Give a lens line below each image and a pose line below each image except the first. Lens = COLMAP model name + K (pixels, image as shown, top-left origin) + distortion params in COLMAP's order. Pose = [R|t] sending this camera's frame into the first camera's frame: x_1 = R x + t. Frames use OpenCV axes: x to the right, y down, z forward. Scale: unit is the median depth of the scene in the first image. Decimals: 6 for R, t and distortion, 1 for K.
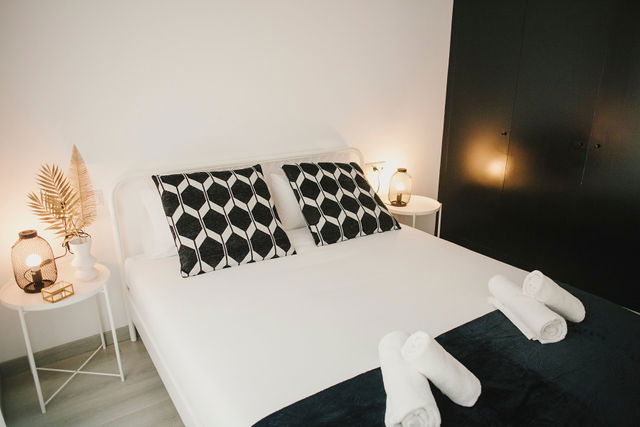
lens RADIAL K [[442.9, 0, 324.7], [0, 442.9, 211.8], [0, 0, 1]] dist [-0.050286, 0.004237]
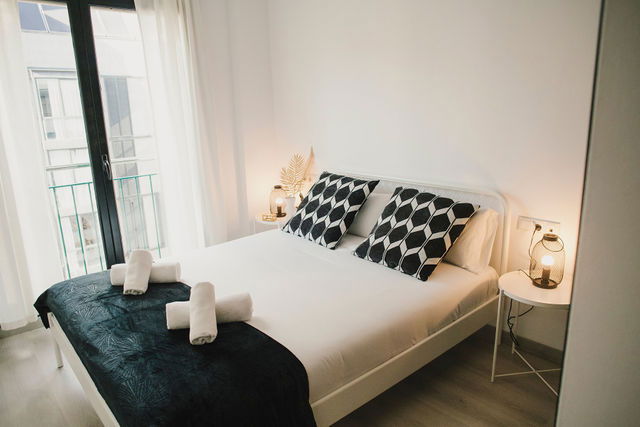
lens RADIAL K [[442.9, 0, 324.7], [0, 442.9, 211.8], [0, 0, 1]] dist [-0.050286, 0.004237]
pose [[0.138459, 0.231072, -0.963034, 1.029331], [-0.267187, 0.945059, 0.188345, -0.218233], [0.953646, 0.231232, 0.192591, 0.656994]]
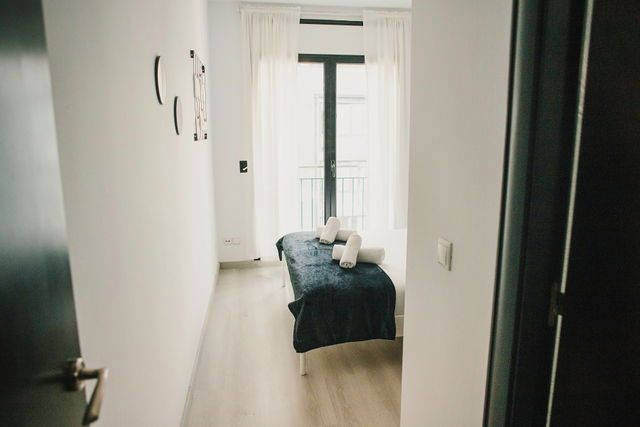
lens RADIAL K [[442.9, 0, 324.7], [0, 442.9, 211.8], [0, 0, 1]] dist [-0.050286, 0.004237]
pose [[-0.414544, 0.163057, -0.895302, 1.543235], [-0.266327, 0.919005, 0.290689, -0.328119], [0.870186, 0.358946, -0.337541, 1.017480]]
